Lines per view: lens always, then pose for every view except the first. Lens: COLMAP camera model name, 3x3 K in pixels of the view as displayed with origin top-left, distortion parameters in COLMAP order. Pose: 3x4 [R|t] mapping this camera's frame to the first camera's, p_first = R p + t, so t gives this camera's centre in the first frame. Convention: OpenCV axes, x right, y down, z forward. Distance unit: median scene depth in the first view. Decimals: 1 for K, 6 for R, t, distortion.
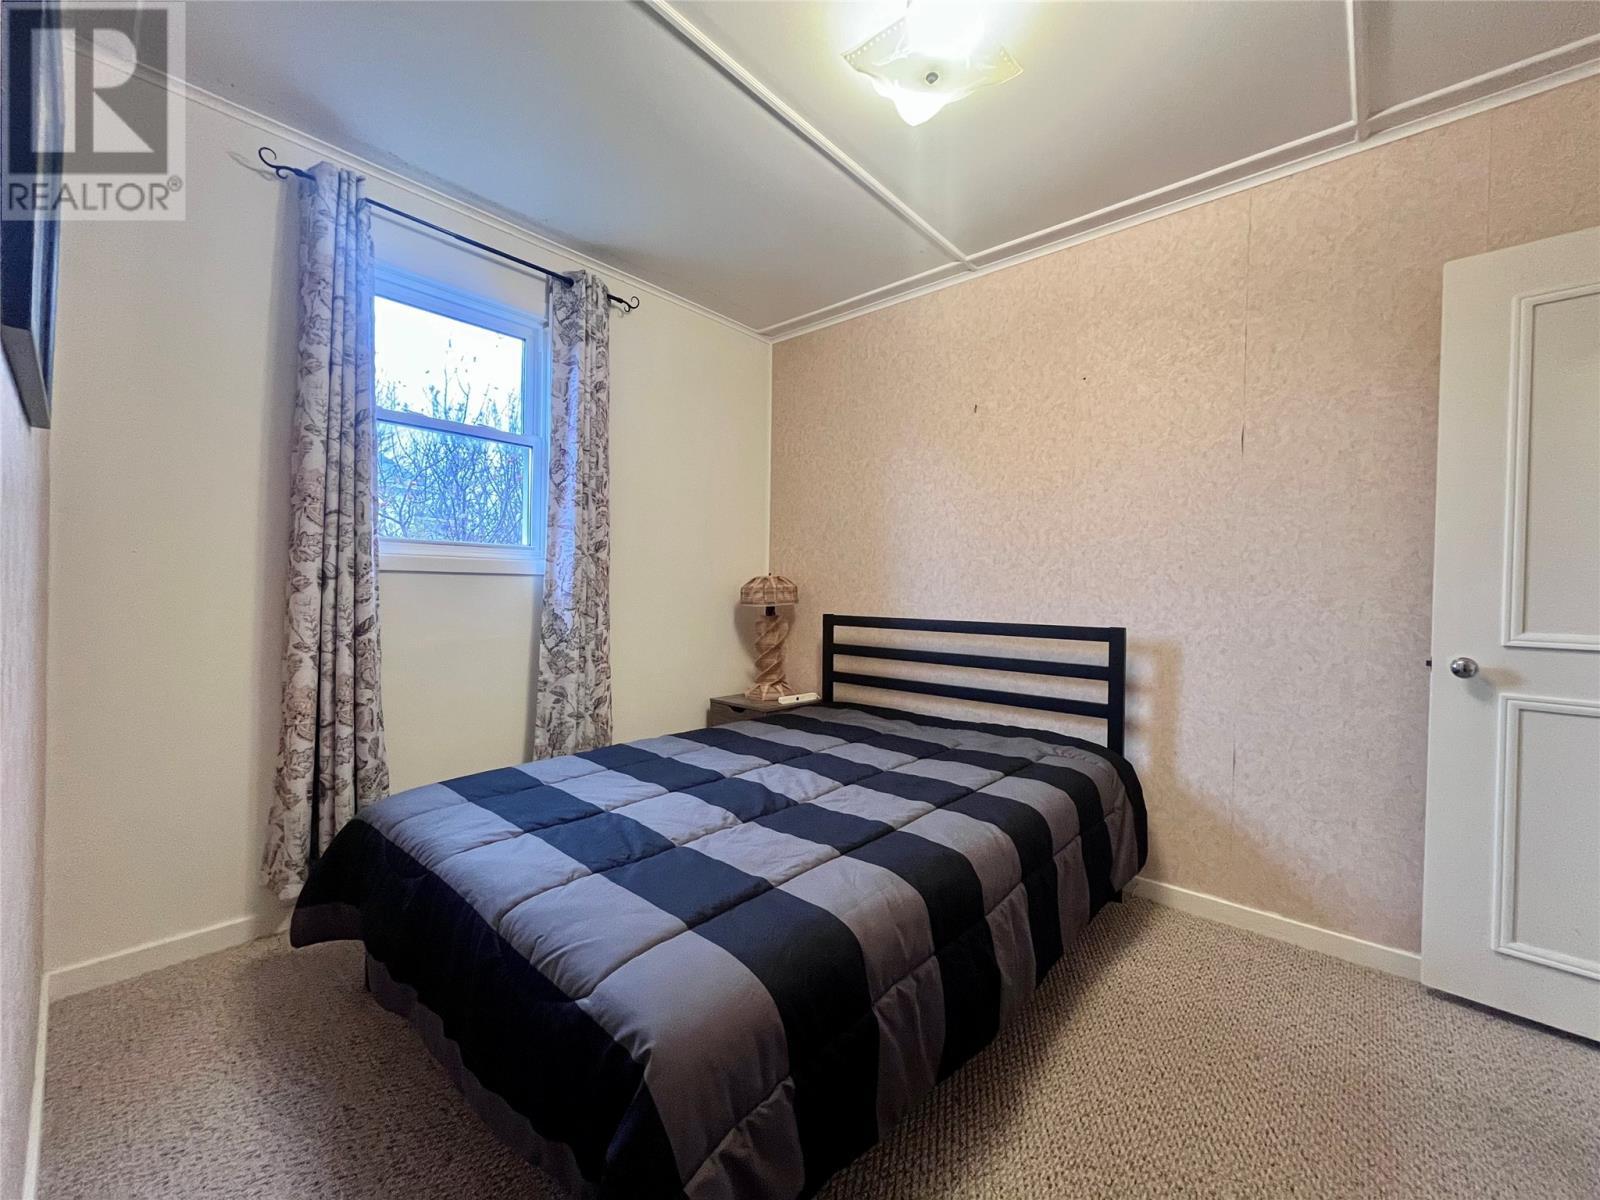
lens RADIAL K [[644.0, 0, 804.5], [0, 644.0, 592.3], [0, 0, 1]] dist [-0.001194, -0.000337]
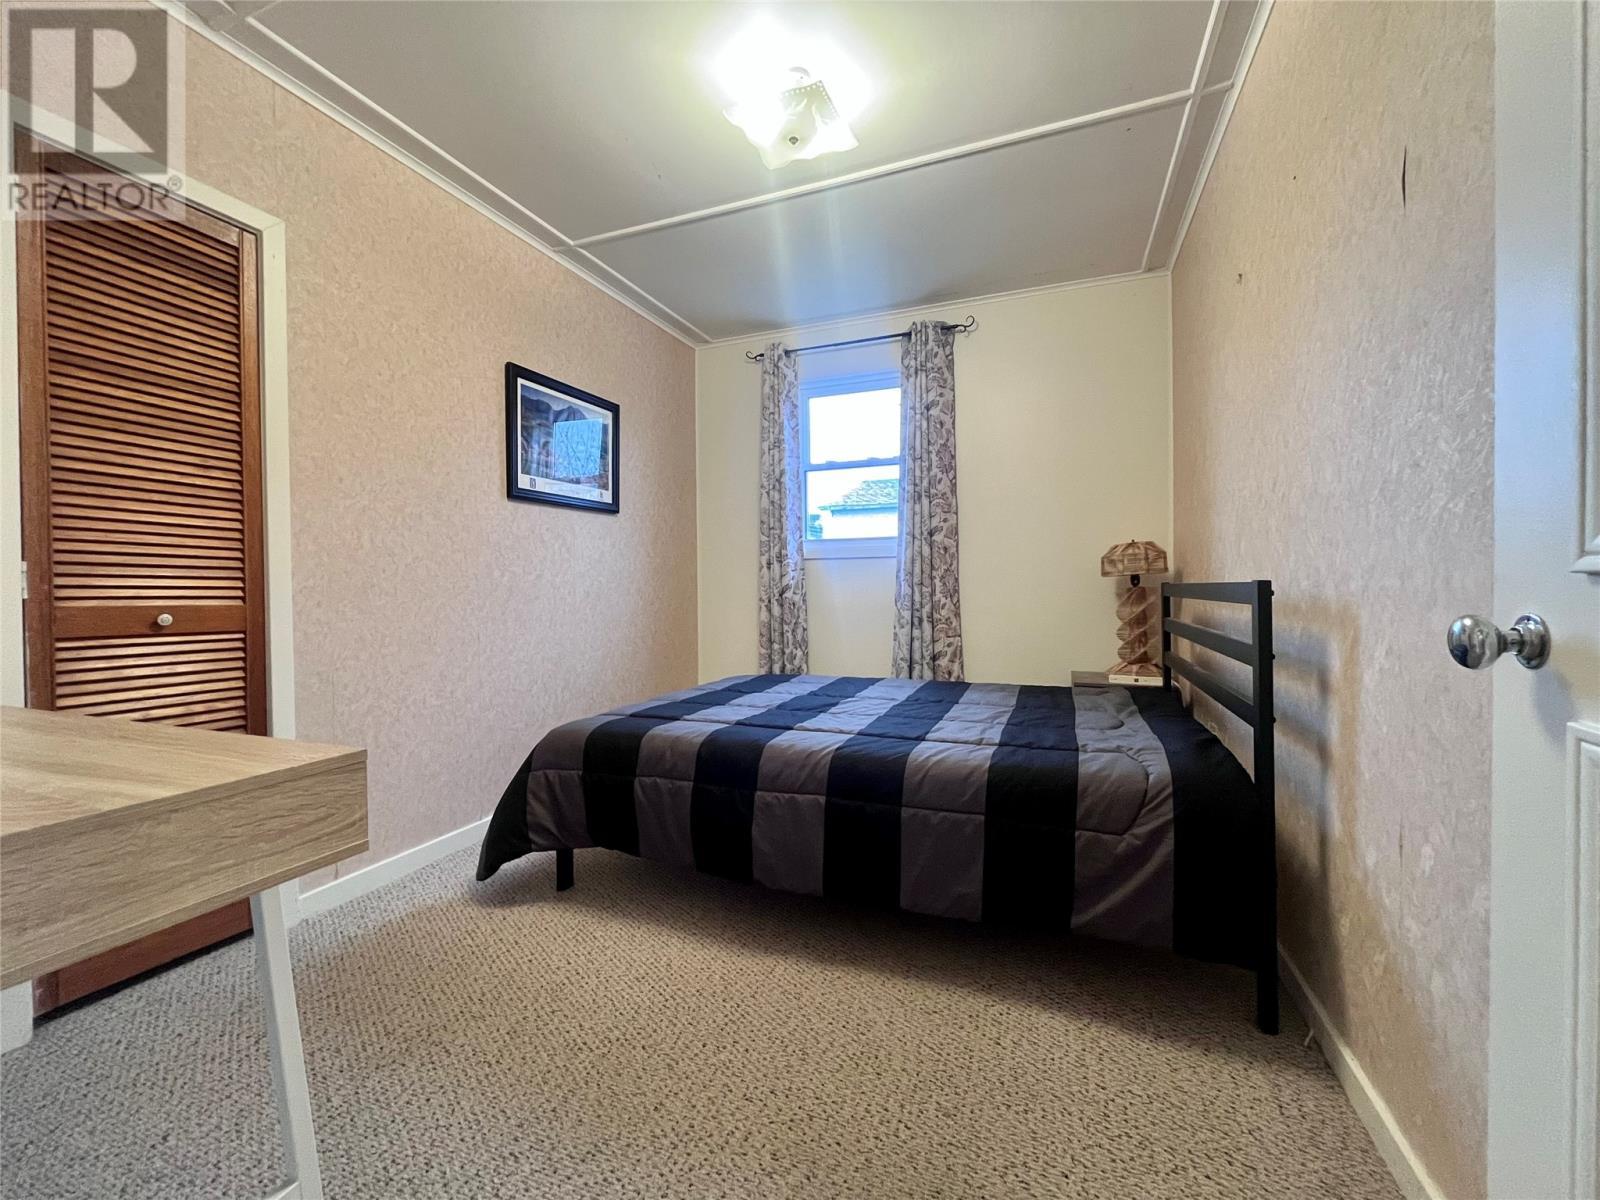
lens RADIAL K [[644.0, 0, 804.5], [0, 644.0, 592.3], [0, 0, 1]] dist [-0.001194, -0.000337]
pose [[0.352555, -0.015560, -0.935662, 0.795713], [0.004570, 0.999878, -0.014905, 0.068136], [0.935780, 0.000979, 0.352583, 0.330417]]
